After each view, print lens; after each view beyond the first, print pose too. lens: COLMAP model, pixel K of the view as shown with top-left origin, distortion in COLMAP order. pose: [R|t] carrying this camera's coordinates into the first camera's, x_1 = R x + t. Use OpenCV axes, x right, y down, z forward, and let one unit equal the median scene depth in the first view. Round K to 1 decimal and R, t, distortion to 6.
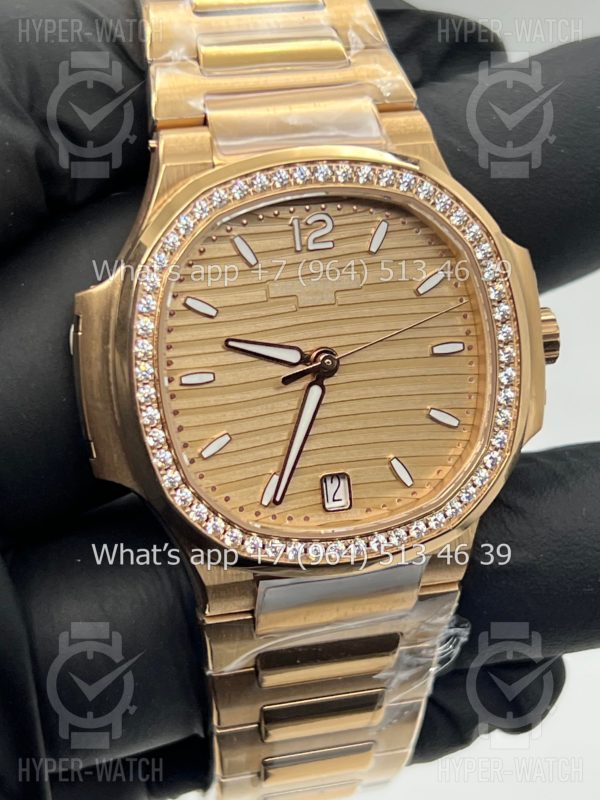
lens RADIAL K [[1820.4, 0, 300.0], [0, 1820.4, 400.0], [0, 0, 1]] dist [0.183185, -0.454285]
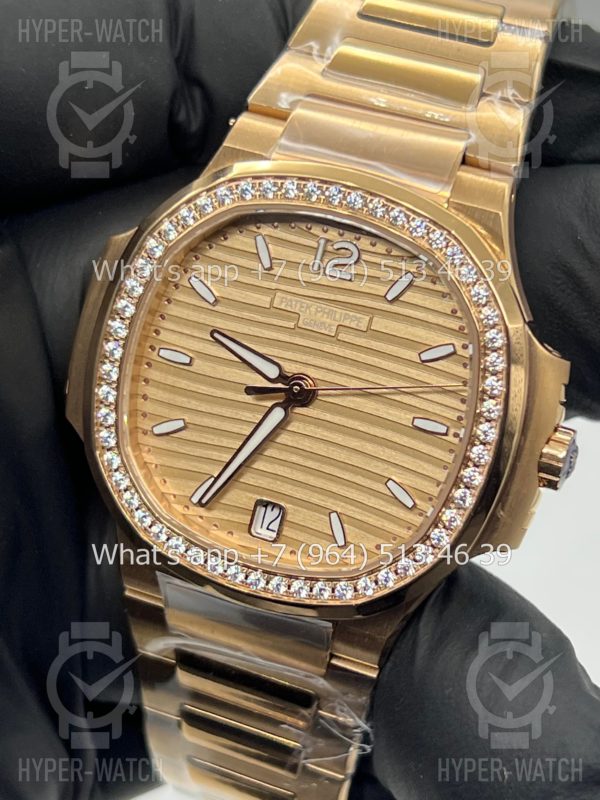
lens RADIAL K [[1820.4, 0, 300.0], [0, 1820.4, 400.0], [0, 0, 1]] dist [0.183185, -0.454285]
pose [[0.810068, 0.355560, -0.466226, 0.463656], [-0.362570, 0.928664, 0.078266, -0.090817], [0.460796, 0.105639, 0.881197, 0.157170]]
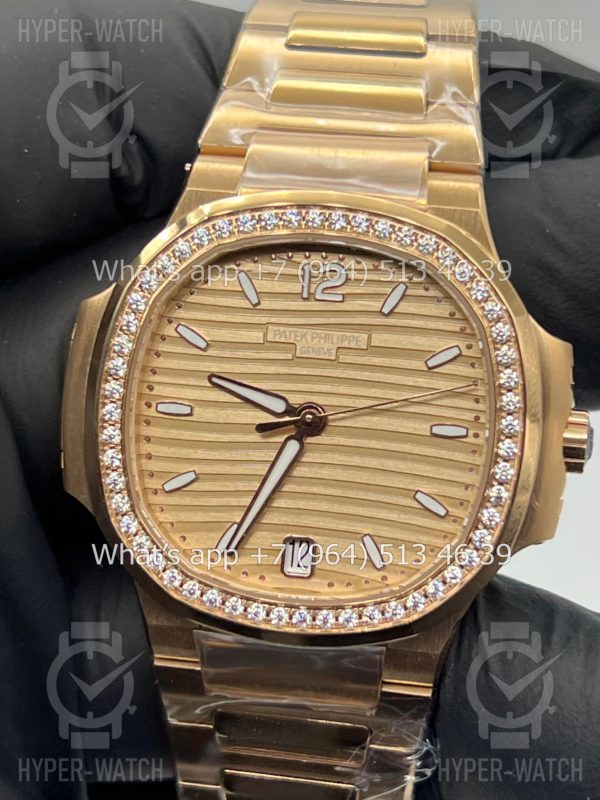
lens RADIAL K [[1820.4, 0, 300.0], [0, 1820.4, 400.0], [0, 0, 1]] dist [0.183185, -0.454285]
pose [[0.918429, 0.181293, -0.351598, 0.339780], [-0.201164, 0.979343, -0.020499, -0.009803], [0.340619, 0.089556, 0.935927, 0.114828]]
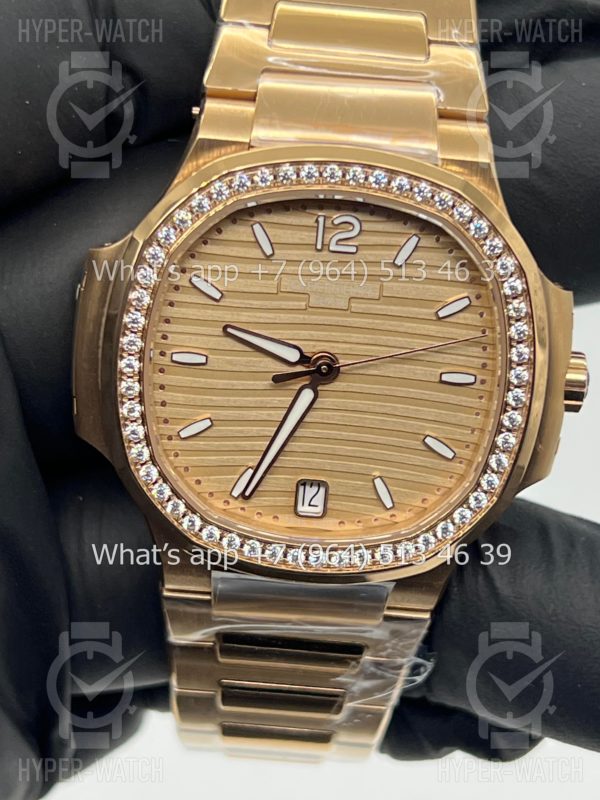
lens RADIAL K [[1820.4, 0, 300.0], [0, 1820.4, 400.0], [0, 0, 1]] dist [0.183185, -0.454285]
pose [[0.957977, 0.219561, -0.184588, 0.184588], [-0.198472, 0.971963, 0.126084, -0.123748], [0.207095, -0.084150, 0.974695, 0.052621]]
